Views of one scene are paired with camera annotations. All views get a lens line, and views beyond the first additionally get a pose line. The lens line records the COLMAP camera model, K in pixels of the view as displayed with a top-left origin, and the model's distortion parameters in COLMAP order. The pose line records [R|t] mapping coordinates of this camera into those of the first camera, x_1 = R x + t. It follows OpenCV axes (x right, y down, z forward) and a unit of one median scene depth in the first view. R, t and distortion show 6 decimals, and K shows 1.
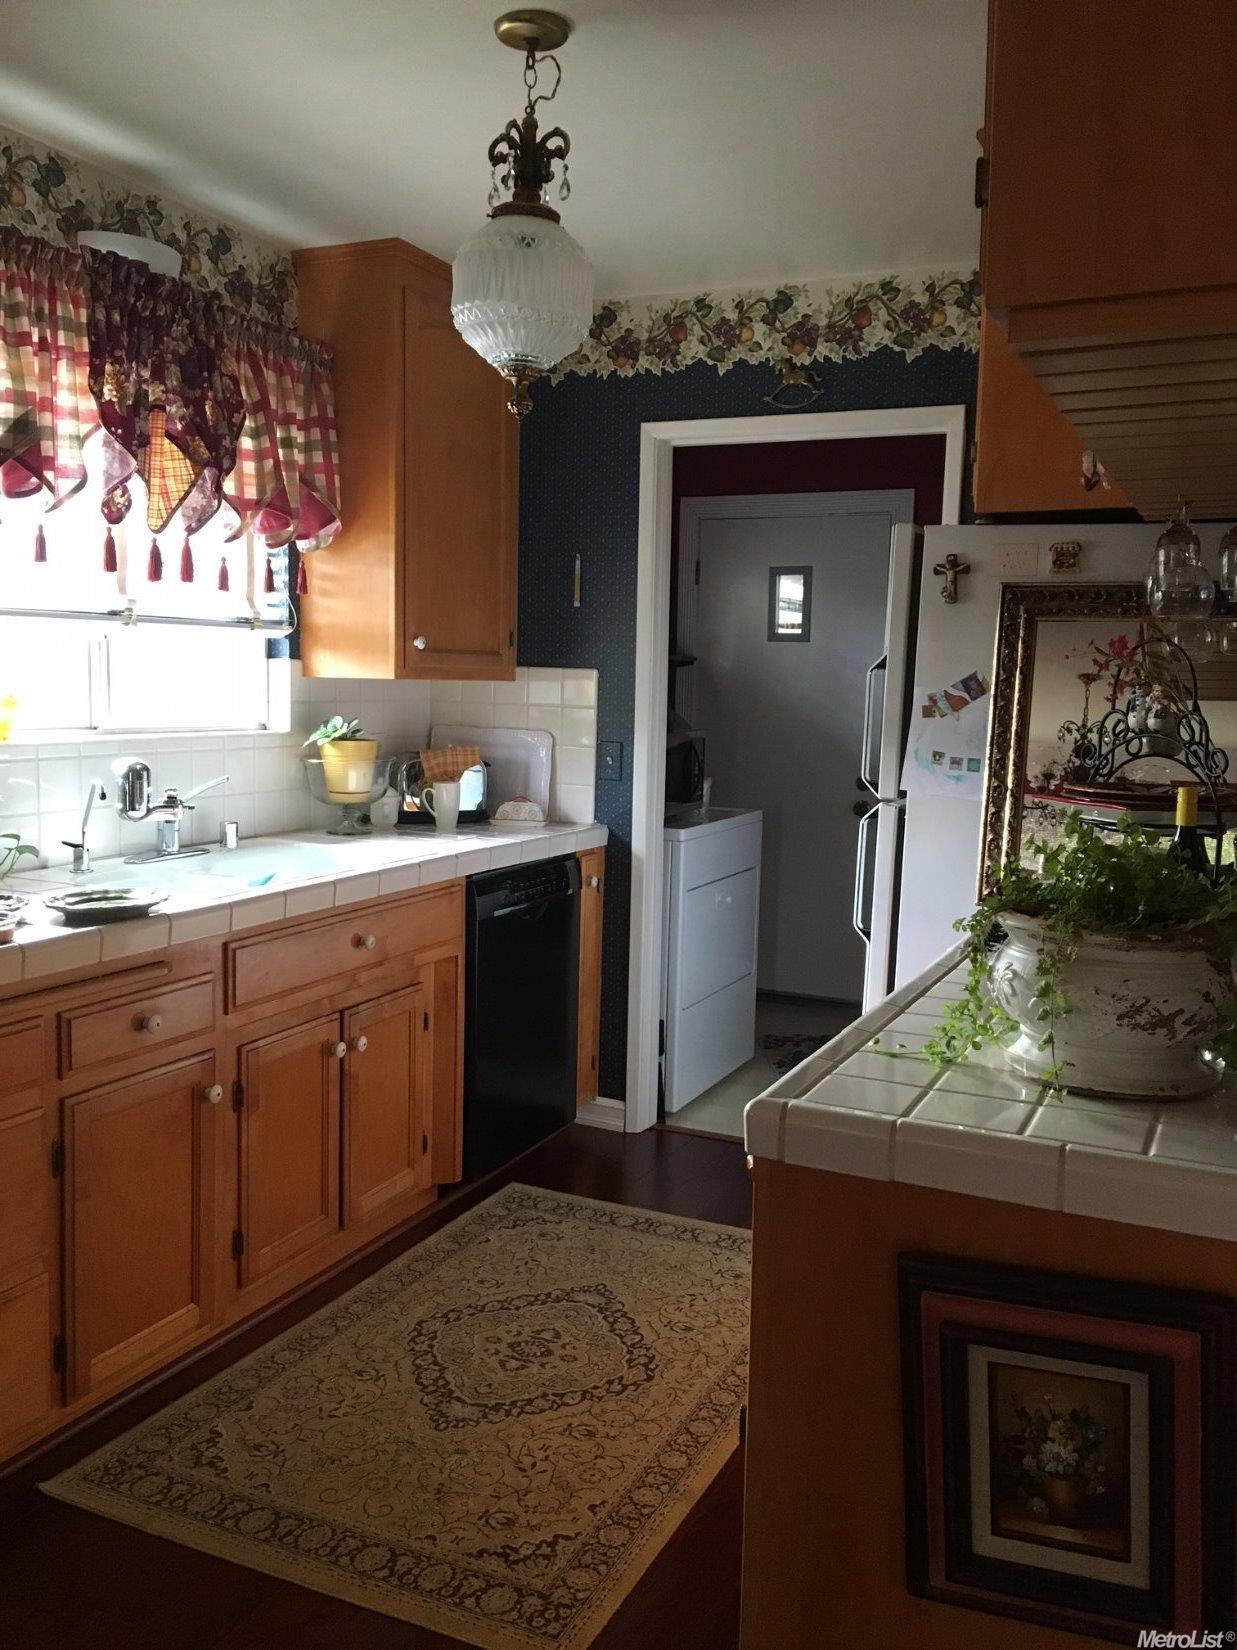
lens RADIAL K [[1407.9, 0, 618.5], [0, 1407.9, 825.0], [0, 0, 1]] dist [0.092442, -0.139725]
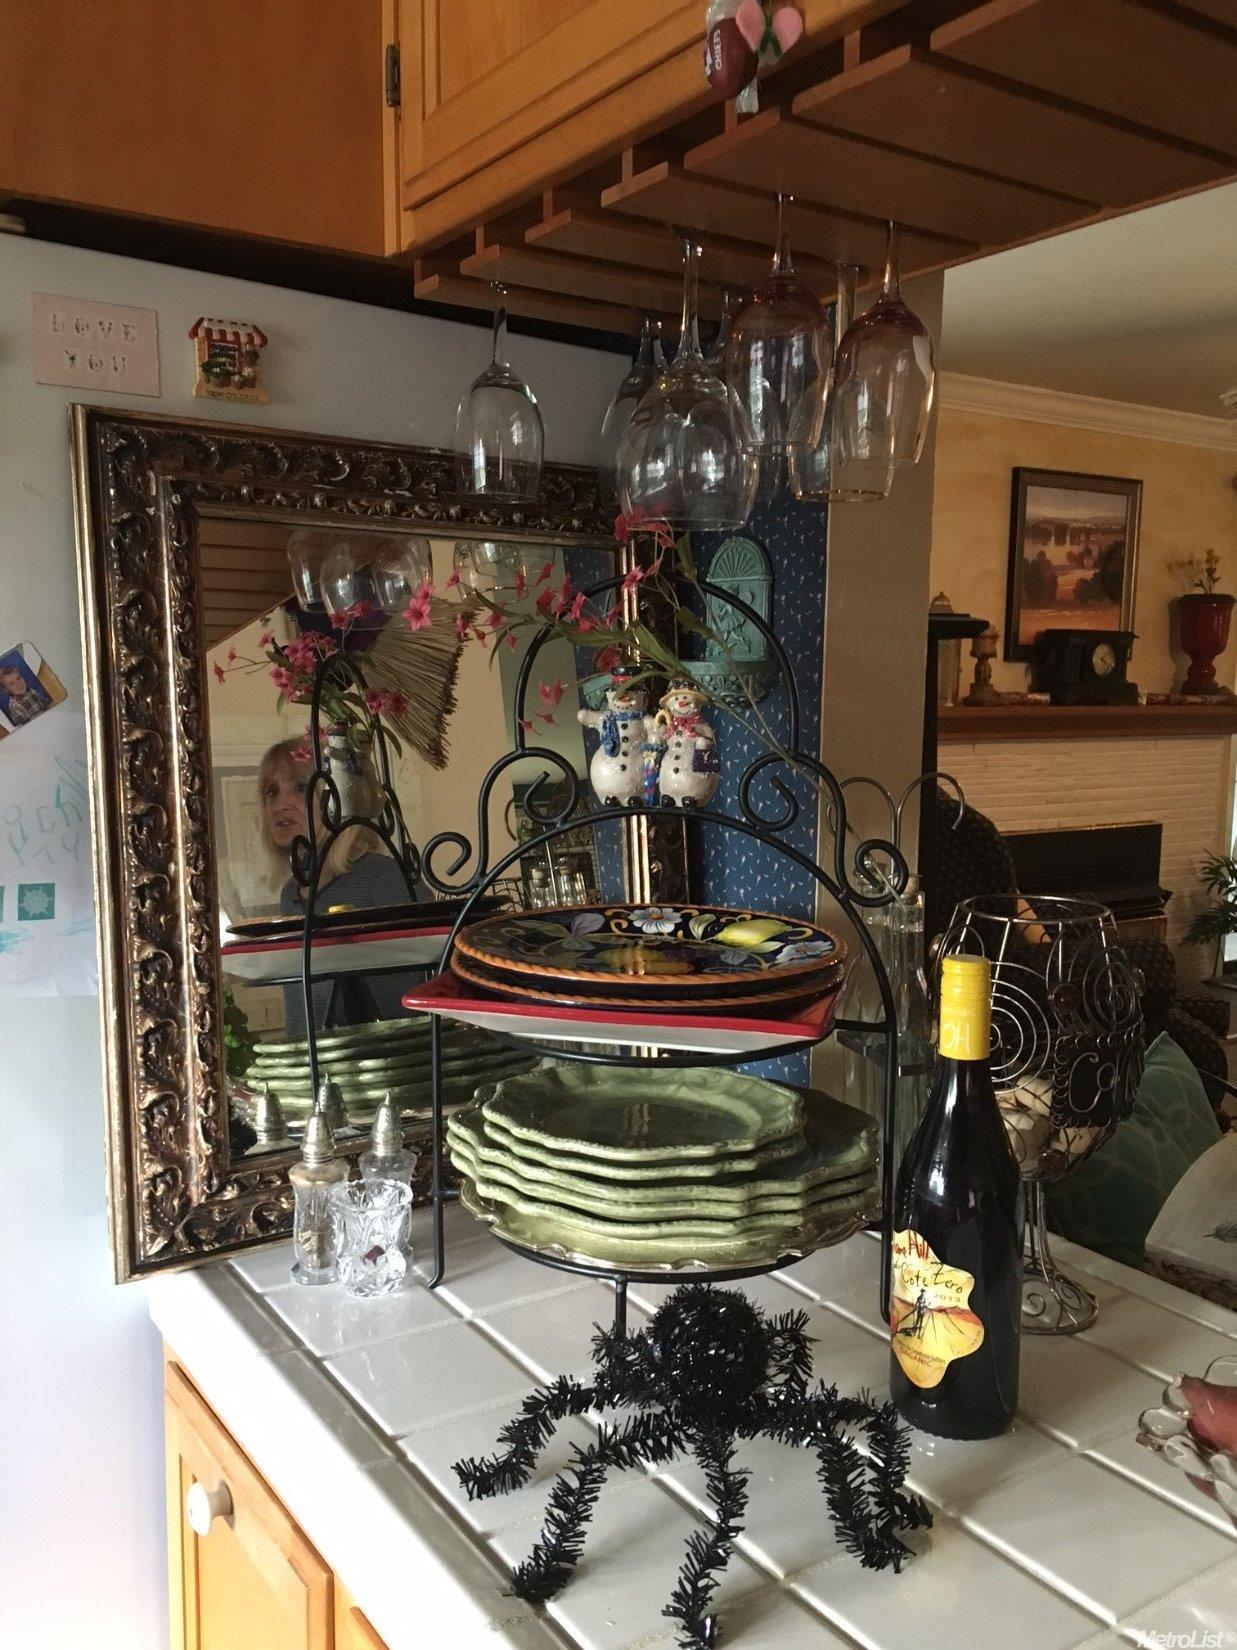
lens RADIAL K [[1407.9, 0, 618.5], [0, 1407.9, 825.0], [0, 0, 1]] dist [0.092442, -0.139725]
pose [[0.514585, -0.113098, 0.849948, 0.017652], [0.085475, 0.993091, 0.080397, -0.081659], [-0.853168, 0.031278, 0.520697, 0.702310]]
